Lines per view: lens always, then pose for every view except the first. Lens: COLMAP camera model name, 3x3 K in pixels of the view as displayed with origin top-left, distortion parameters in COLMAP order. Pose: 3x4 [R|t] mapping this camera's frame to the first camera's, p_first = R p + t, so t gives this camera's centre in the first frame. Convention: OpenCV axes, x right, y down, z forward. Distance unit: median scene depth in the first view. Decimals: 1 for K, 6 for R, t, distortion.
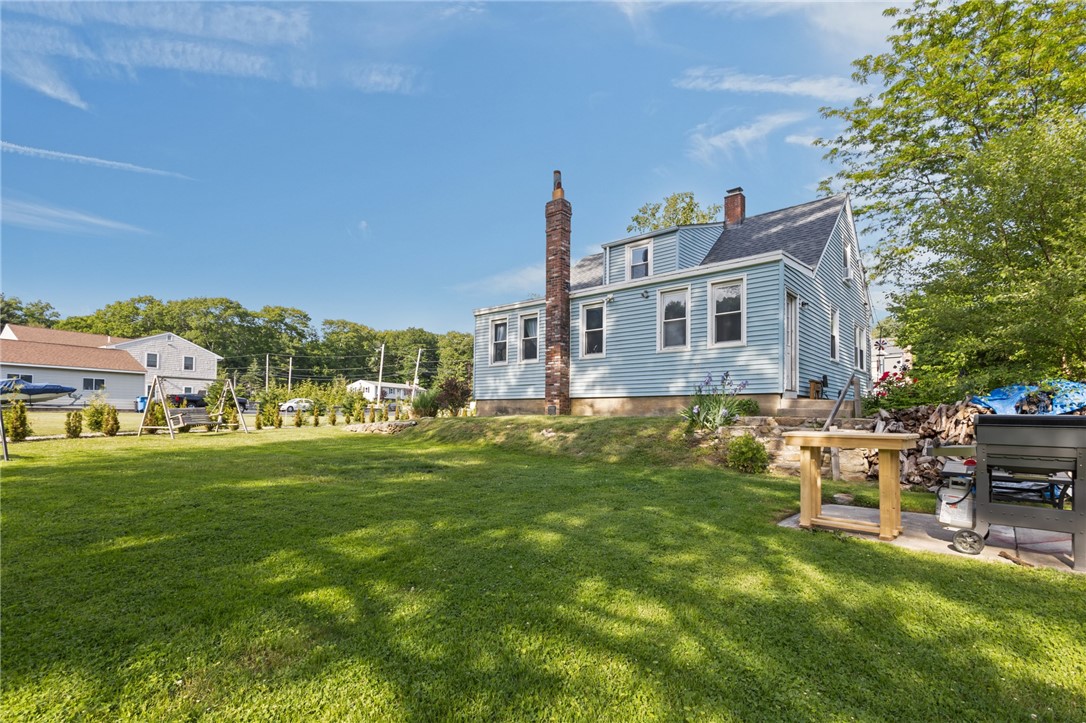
lens RADIAL K [[501.8, 0, 537.5], [0, 501.8, 404.8], [0, 0, 1]] dist [0.004342, -0.000285]
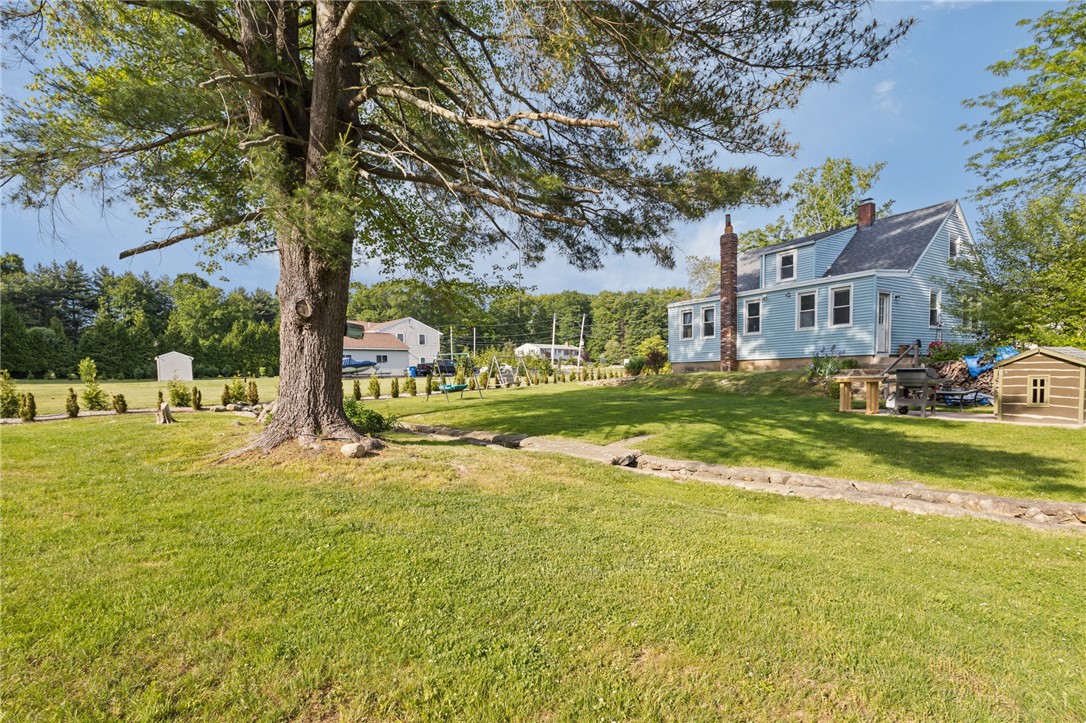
lens RADIAL K [[501.8, 0, 537.5], [0, 501.8, 404.8], [0, 0, 1]] dist [0.004342, -0.000285]
pose [[0.956778, -0.012047, -0.290568, -0.081234], [0.036917, 0.996090, 0.080262, -0.023829], [0.288465, -0.087520, 0.953482, -0.716972]]
